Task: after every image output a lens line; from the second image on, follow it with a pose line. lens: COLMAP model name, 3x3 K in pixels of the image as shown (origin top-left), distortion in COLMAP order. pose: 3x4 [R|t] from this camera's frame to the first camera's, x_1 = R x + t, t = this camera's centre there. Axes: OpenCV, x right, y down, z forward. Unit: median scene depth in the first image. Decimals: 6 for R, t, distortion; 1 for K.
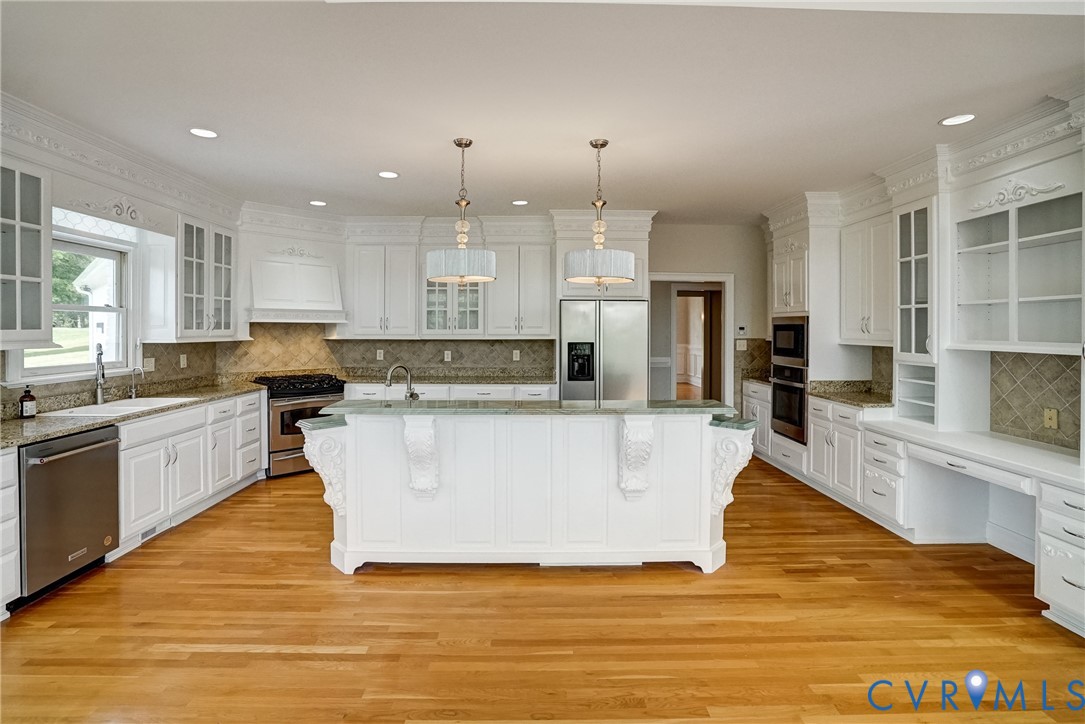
lens RADIAL K [[511.9, 0, 540.3], [0, 511.9, 331.5], [0, 0, 1]] dist [-0.027420, 0.001584]
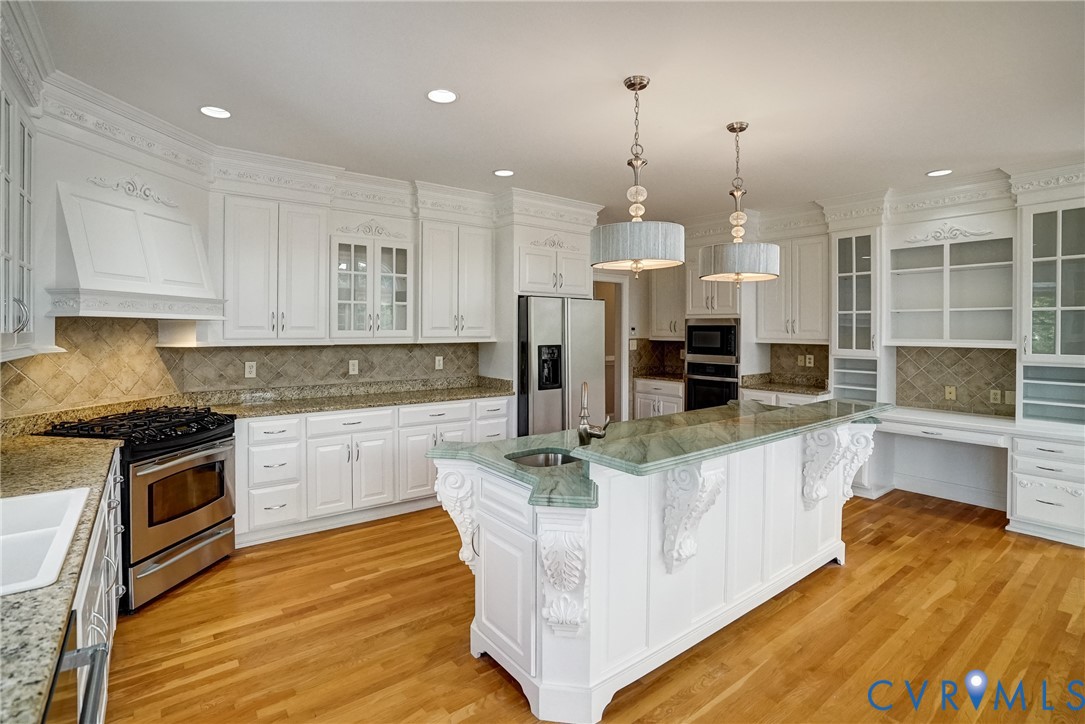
lens RADIAL K [[511.9, 0, 540.3], [0, 511.9, 331.5], [0, 0, 1]] dist [-0.027420, 0.001584]
pose [[0.809298, -0.002204, 0.587394, -0.503636], [0.001665, 0.999998, 0.001458, -0.003846], [-0.587396, -0.000202, 0.809300, 0.338769]]
